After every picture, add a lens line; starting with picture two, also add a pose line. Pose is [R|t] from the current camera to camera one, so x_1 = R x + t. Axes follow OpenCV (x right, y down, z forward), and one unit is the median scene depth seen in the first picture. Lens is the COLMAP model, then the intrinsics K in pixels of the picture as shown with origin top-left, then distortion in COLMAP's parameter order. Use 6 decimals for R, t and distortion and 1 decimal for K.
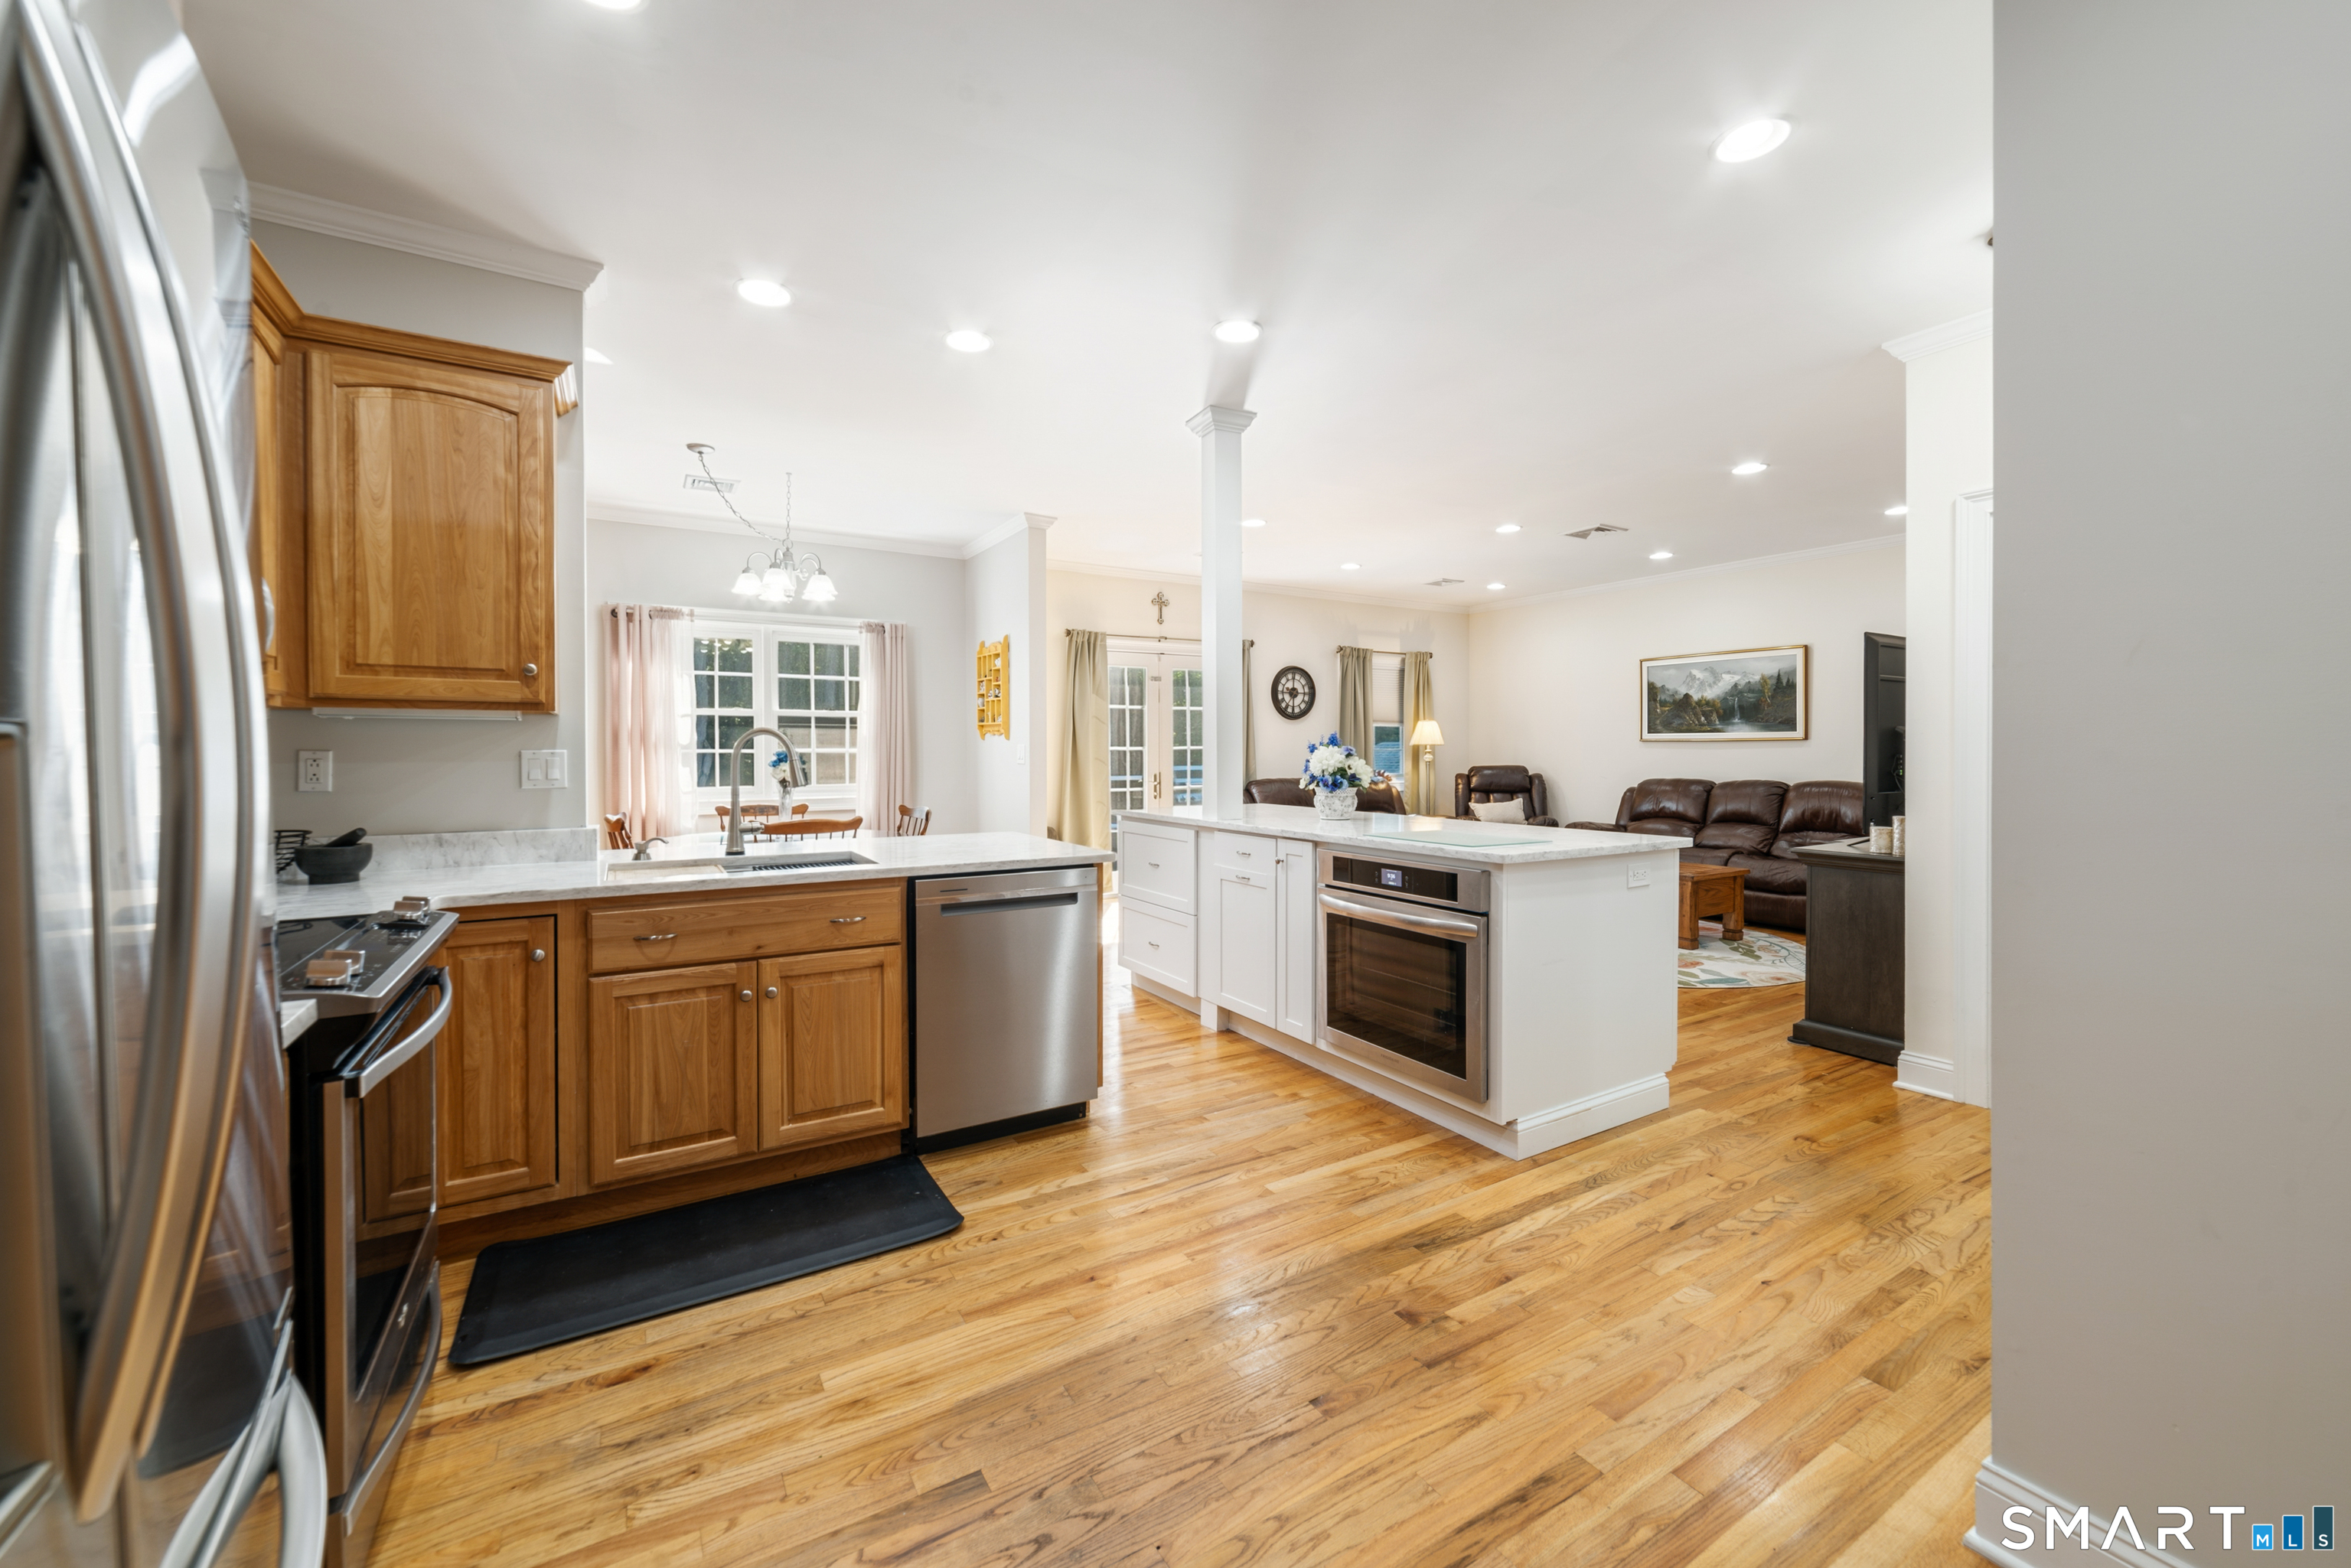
lens RADIAL K [[920.8, 0, 1183.8], [0, 920.8, 761.1], [0, 0, 1]] dist [-0.001693, 0.001339]
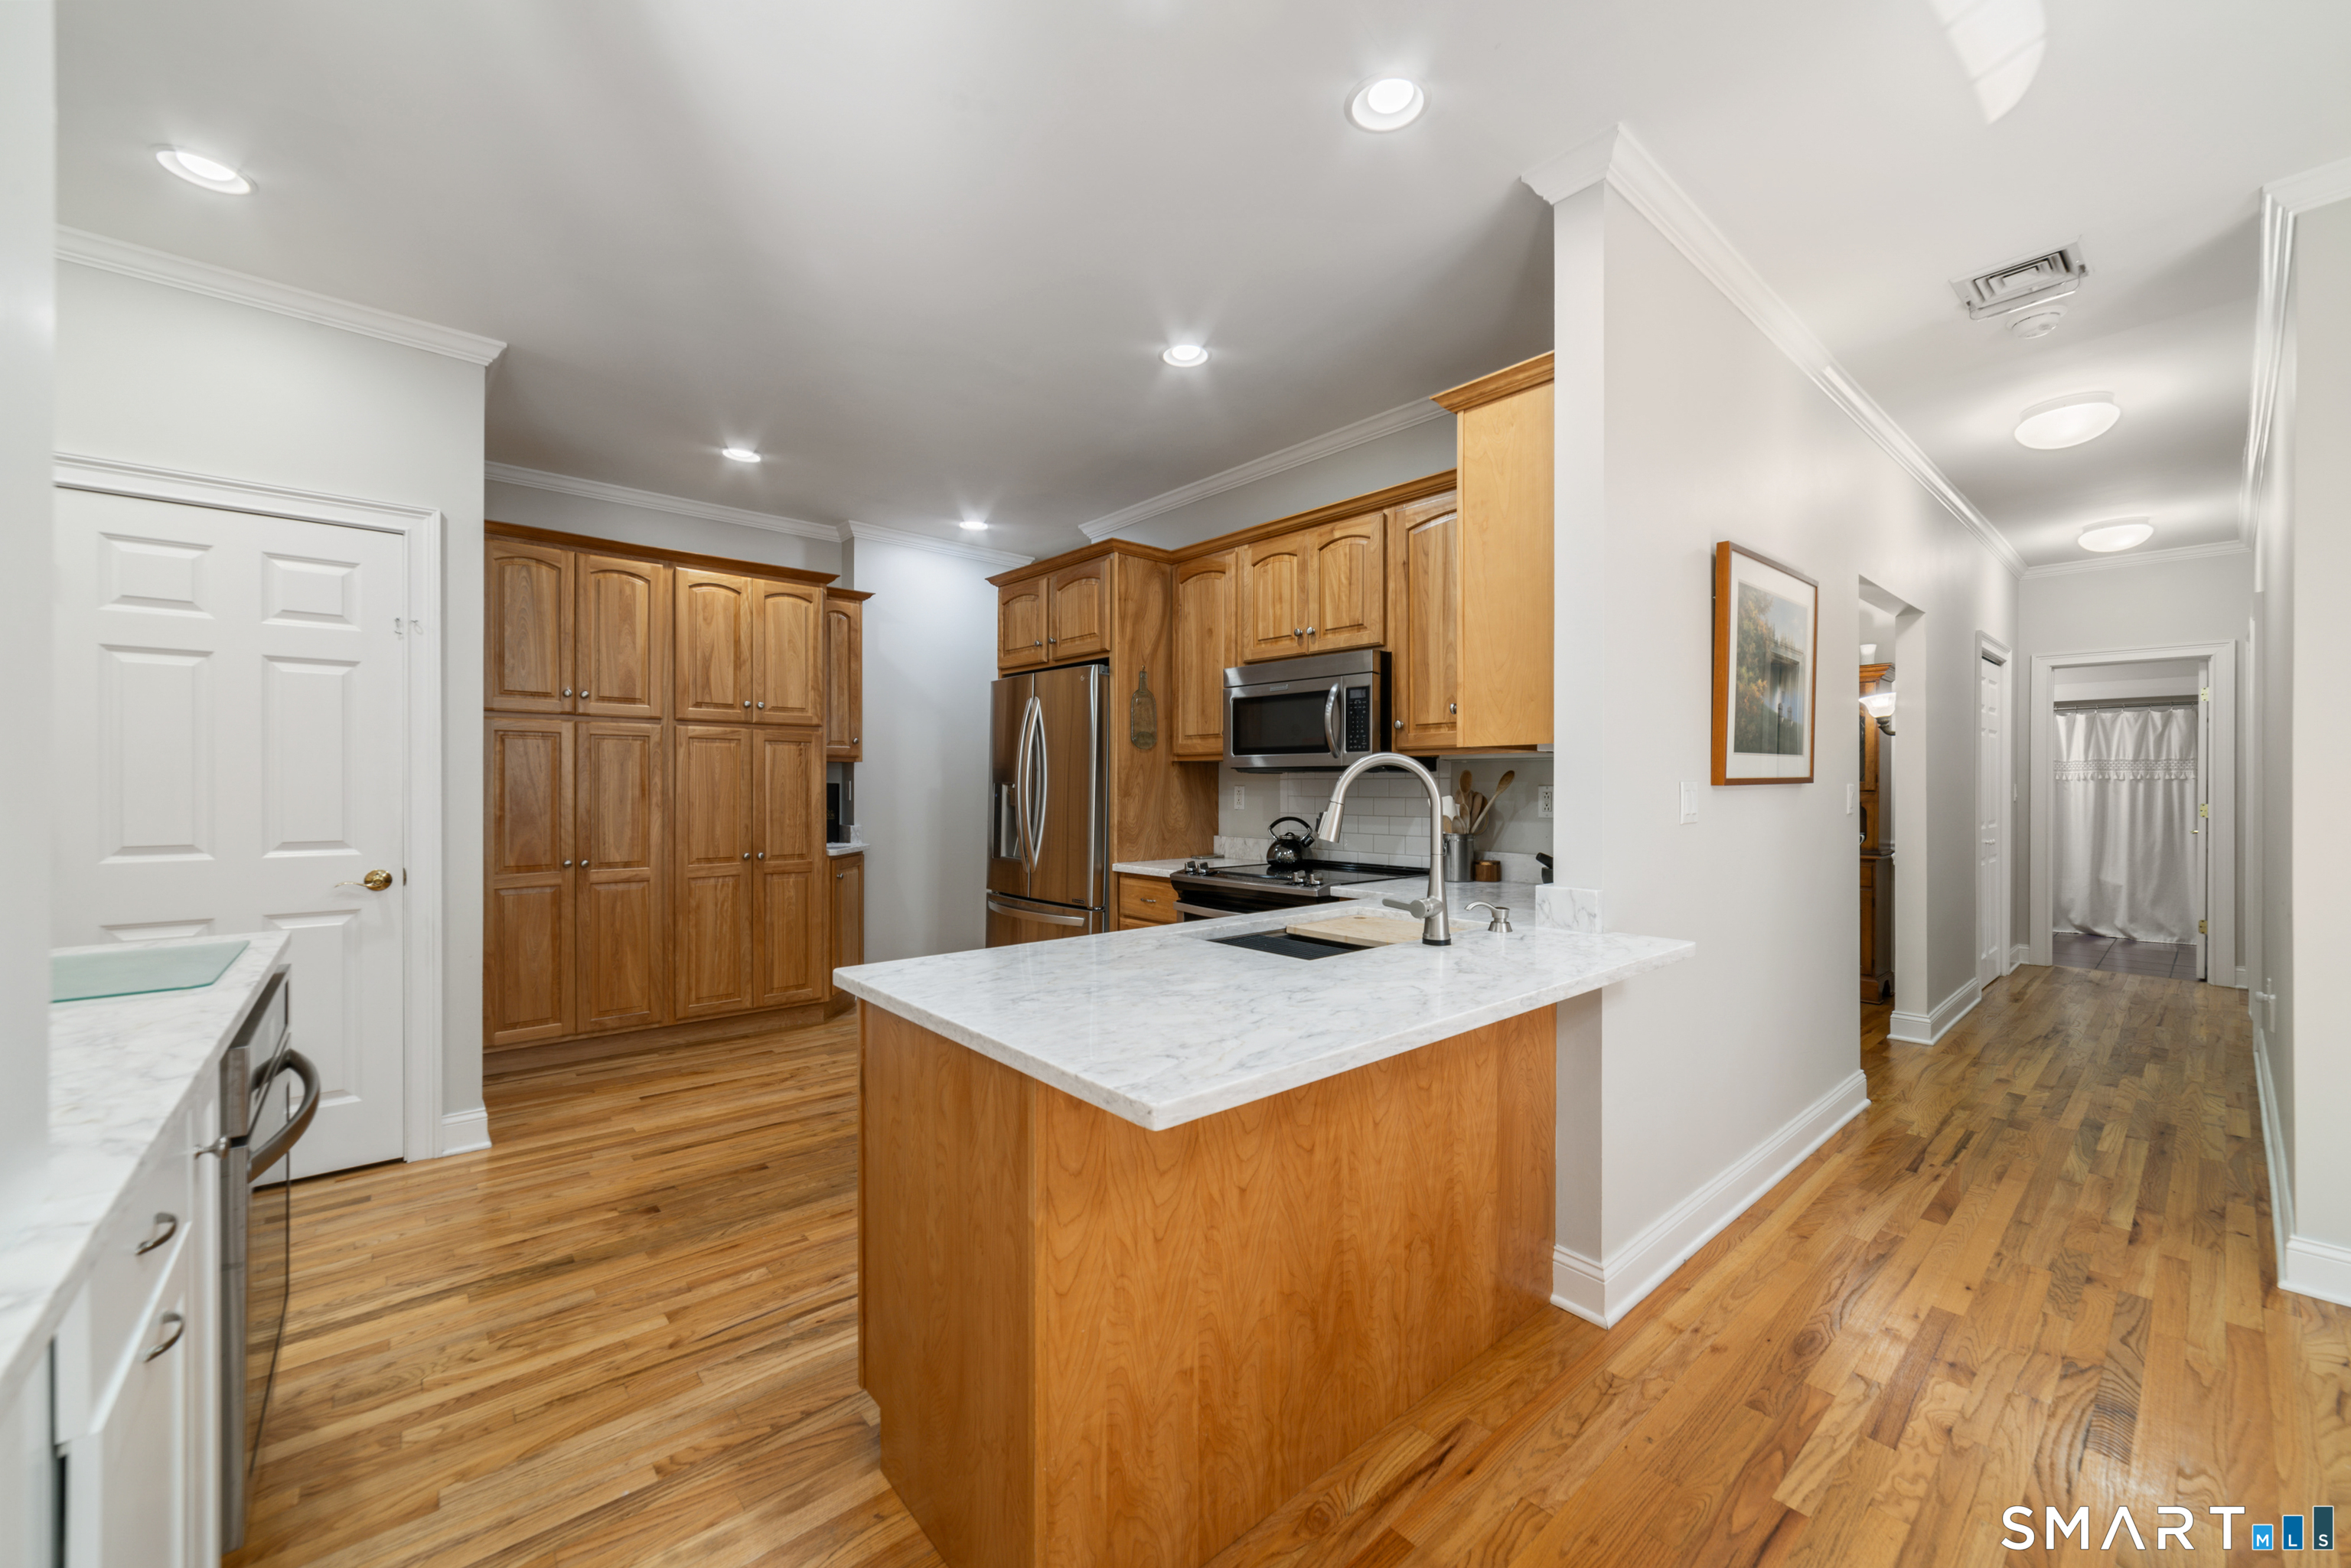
lens RADIAL K [[920.8, 0, 1183.6], [0, 920.8, 793.8], [0, 0, 1]] dist [-0.001693, 0.001339]
pose [[-0.986090, 0.001449, -0.166204, -0.081473], [-0.001840, 0.999806, 0.019634, -0.008396], [0.166200, 0.019666, -0.985896, 0.668921]]
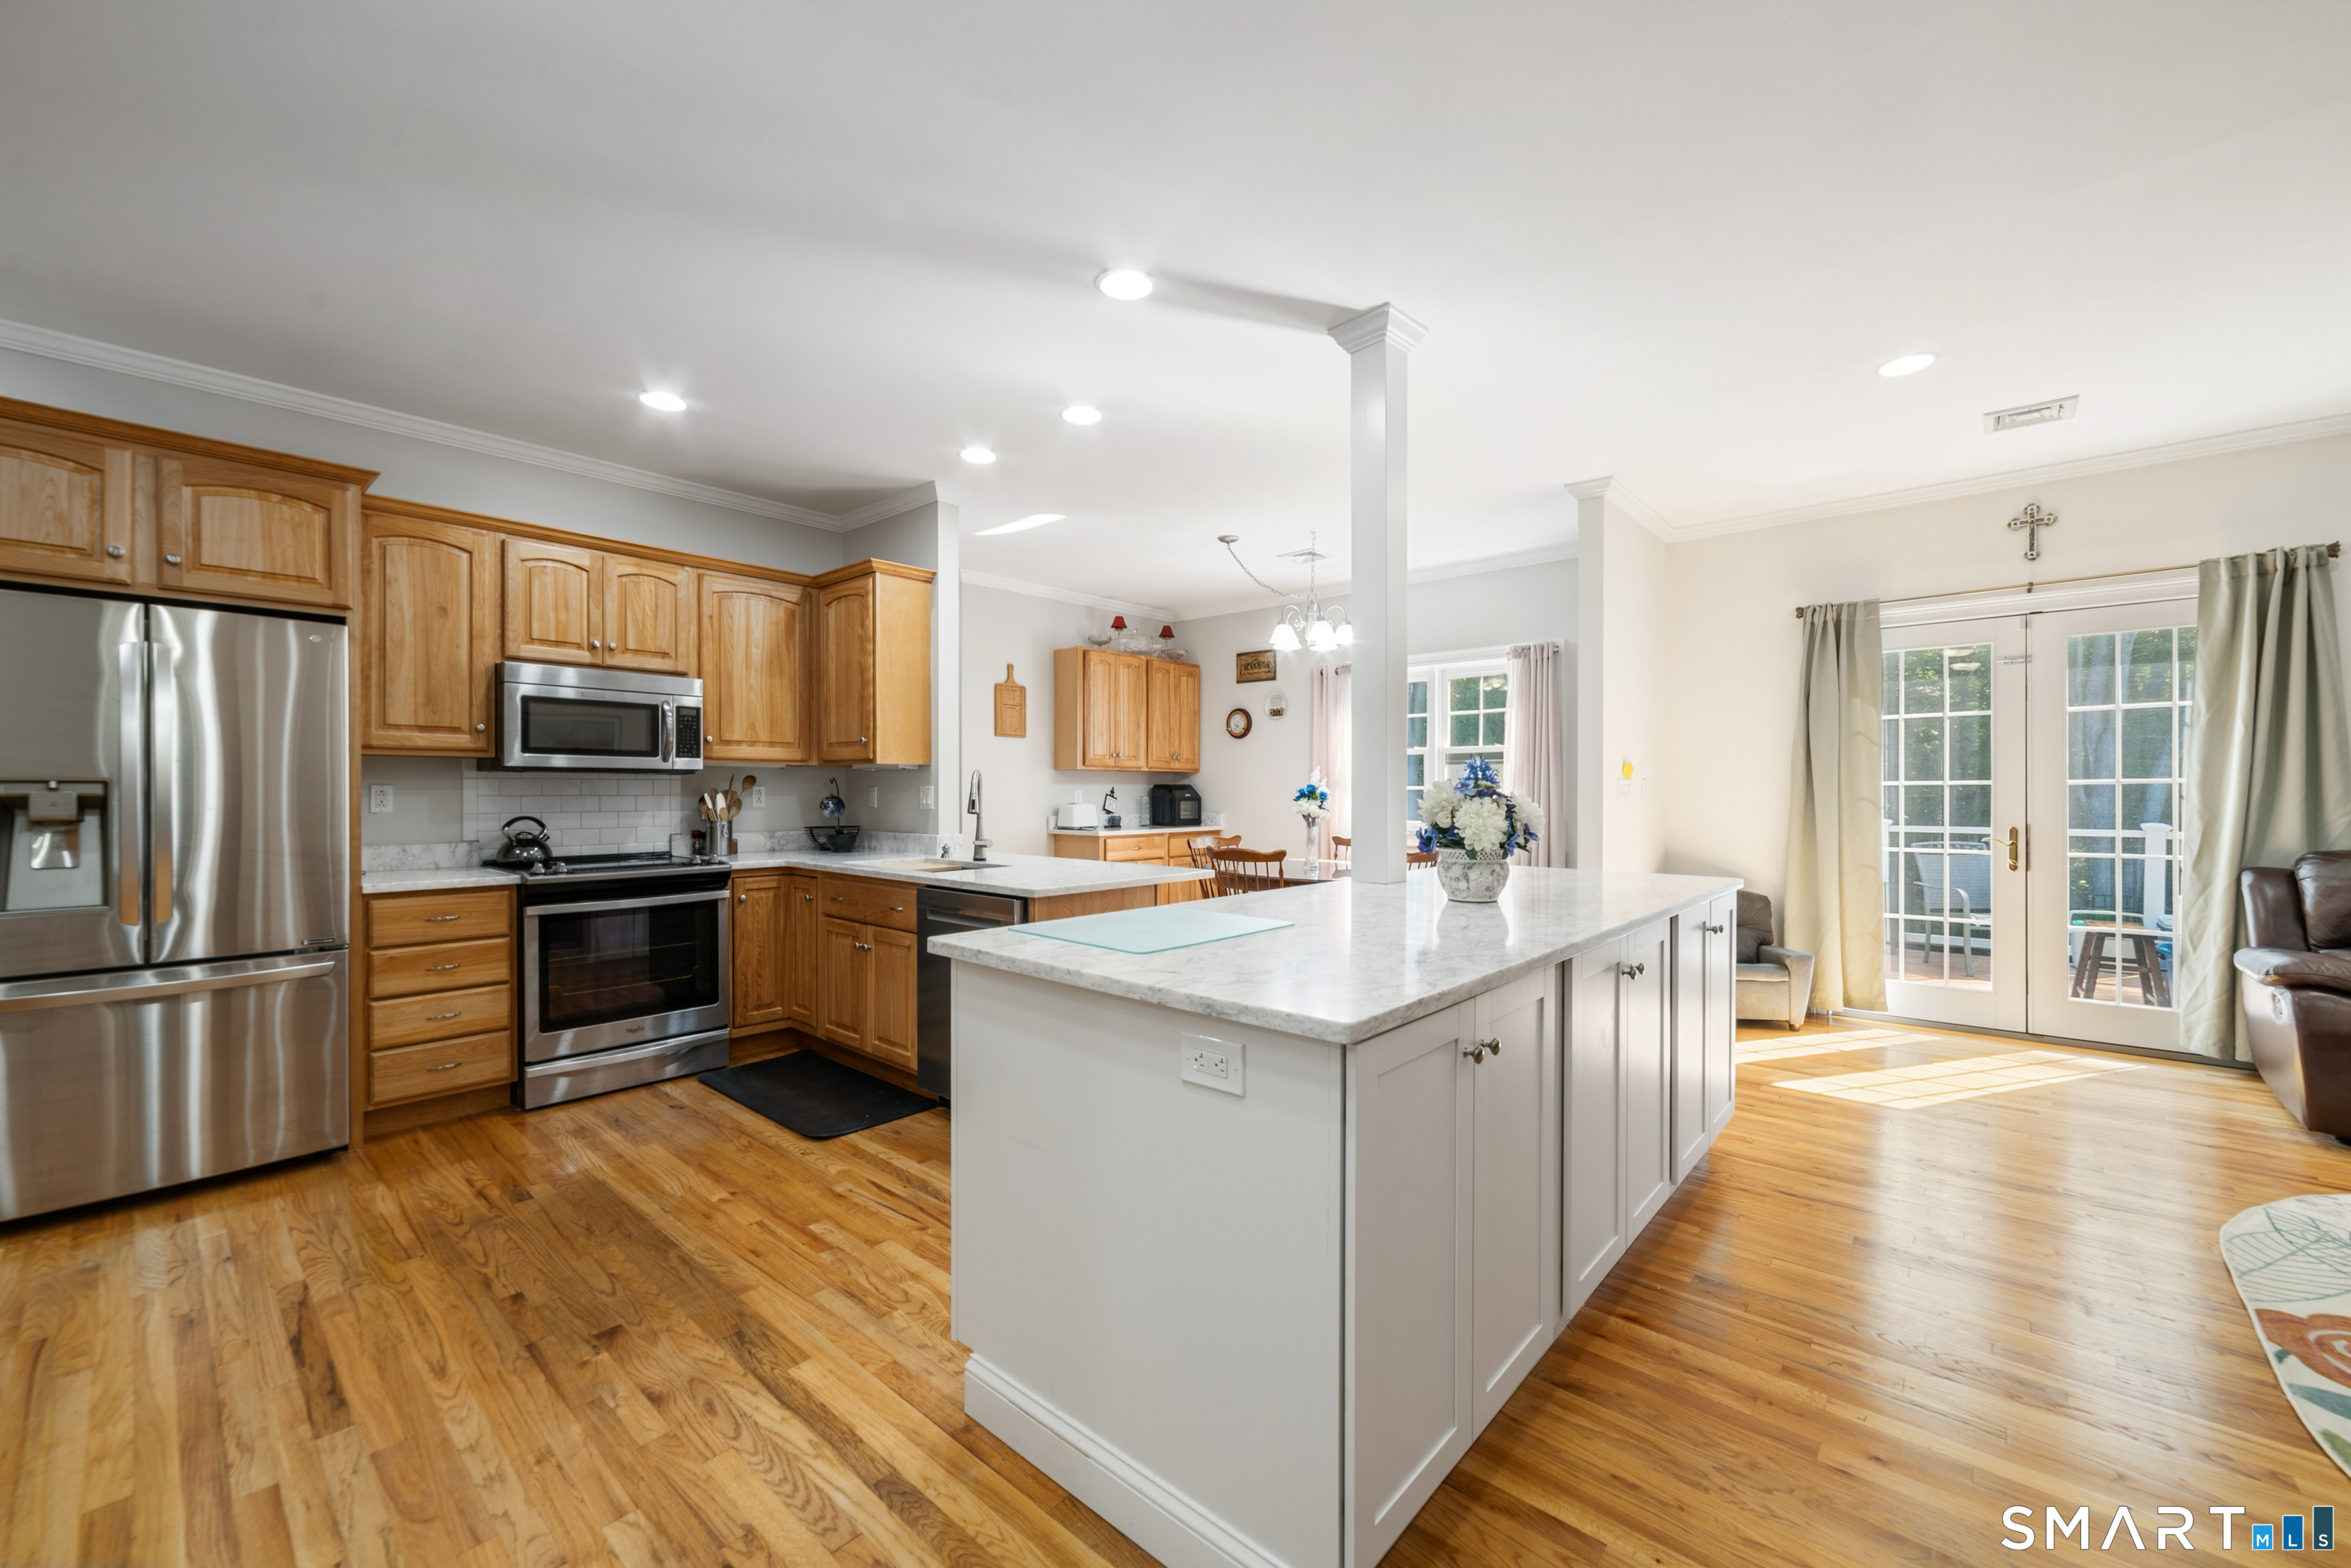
lens RADIAL K [[920.8, 0, 1163.4], [0, 920.8, 792.5], [0, 0, 1]] dist [-0.001693, 0.001339]
pose [[0.282241, 0.005055, -0.959330, 0.388012], [-0.010594, 0.999942, 0.002152, -0.003537], [0.959285, 0.009555, 0.282278, 0.357021]]
